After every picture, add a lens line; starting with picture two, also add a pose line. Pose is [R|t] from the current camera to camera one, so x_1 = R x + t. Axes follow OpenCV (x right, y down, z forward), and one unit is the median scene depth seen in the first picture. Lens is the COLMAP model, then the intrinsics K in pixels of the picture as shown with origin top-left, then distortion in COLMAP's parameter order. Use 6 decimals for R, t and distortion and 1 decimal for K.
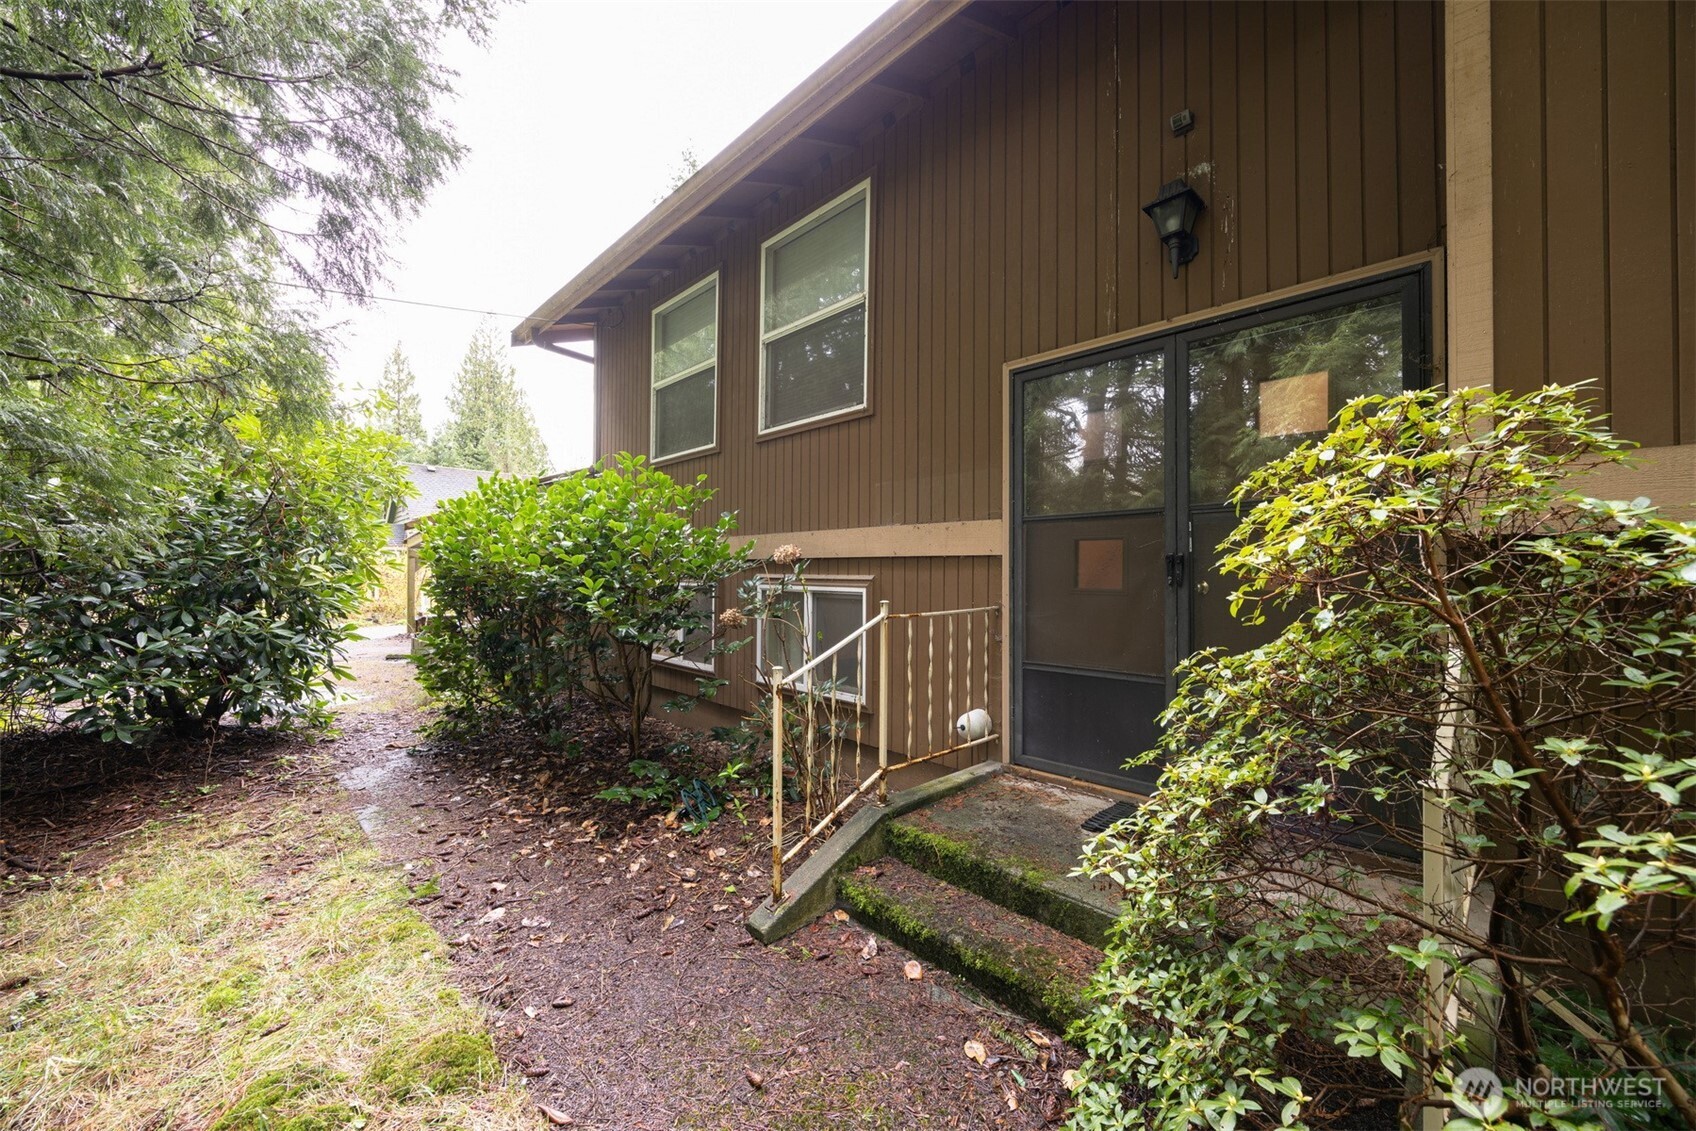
lens RADIAL K [[651.9, 0, 847.3], [0, 651.9, 565.2], [0, 0, 1]] dist [-0.000783, -0.000121]
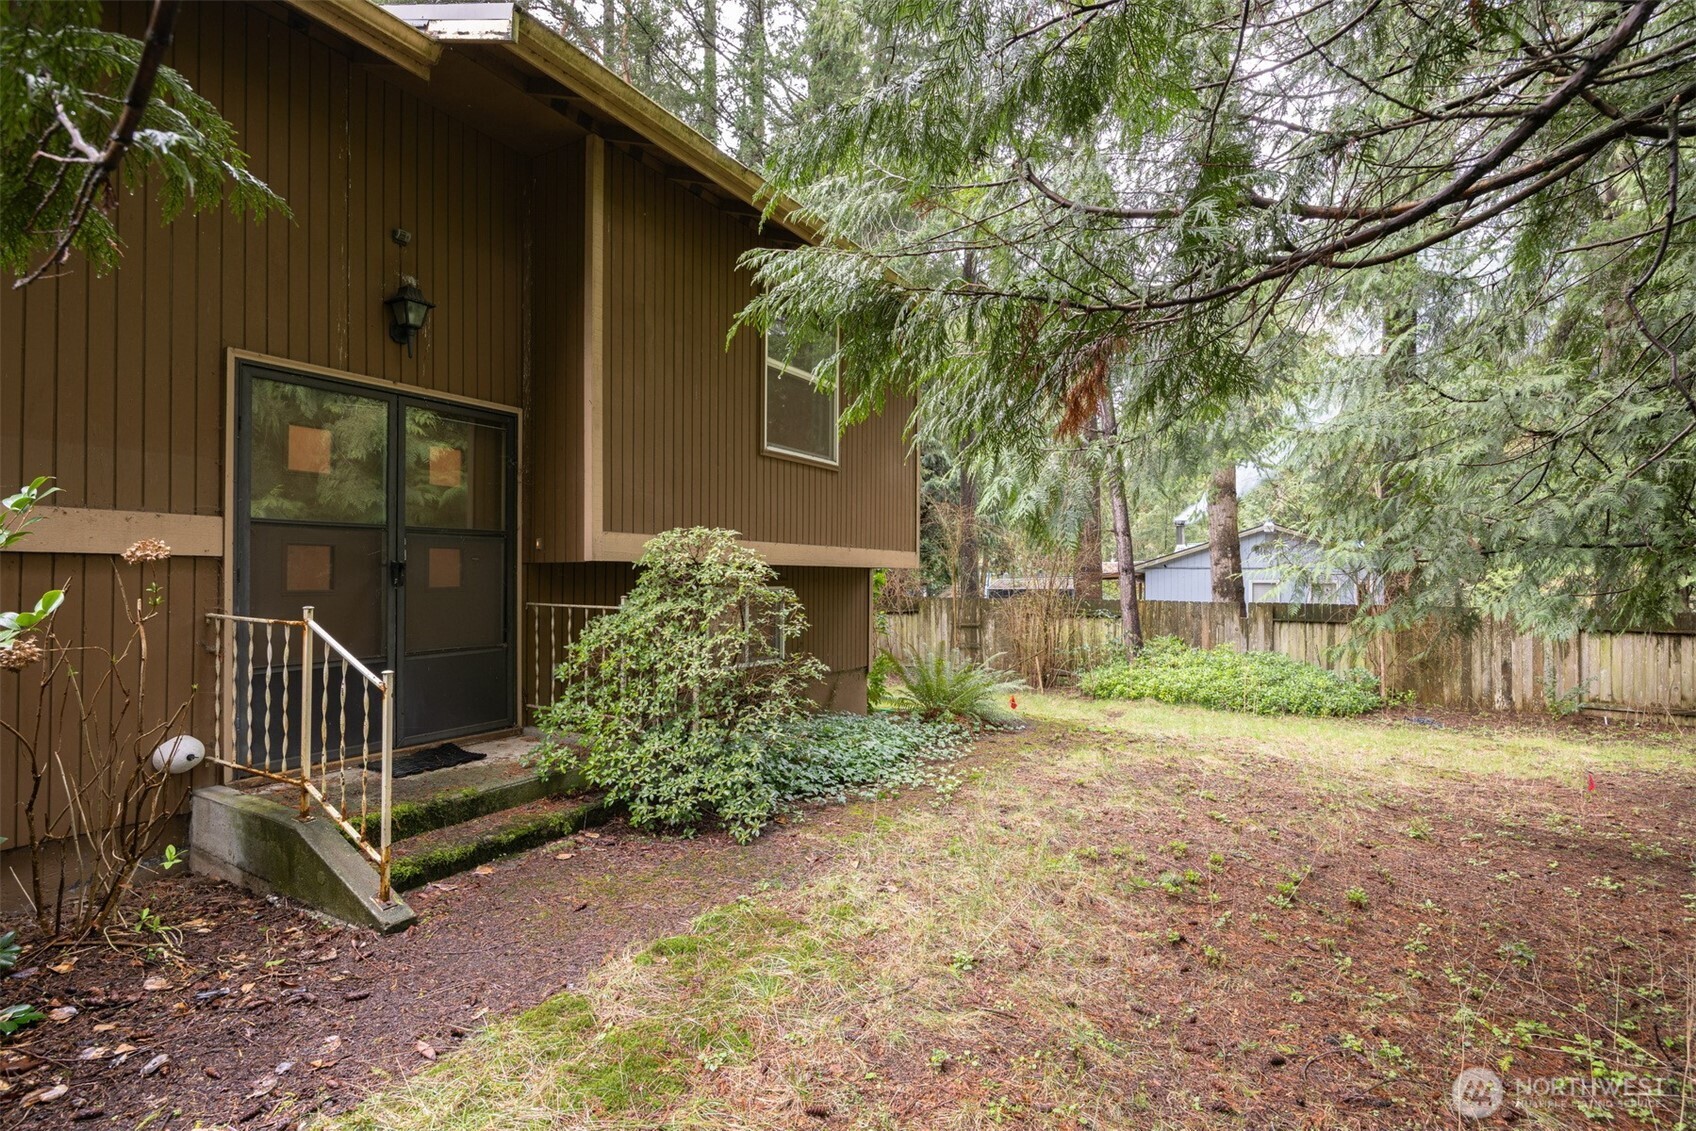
lens RADIAL K [[889.0, 0, 847.6], [0, 889.0, 567.7], [0, 0, 1]] dist [0.000062, 0.000001]
pose [[-0.342414, 0.007252, 0.939521, -1.226743], [-0.015193, 0.999797, -0.013255, 0.003485], [-0.939426, -0.018812, -0.342234, 0.606318]]
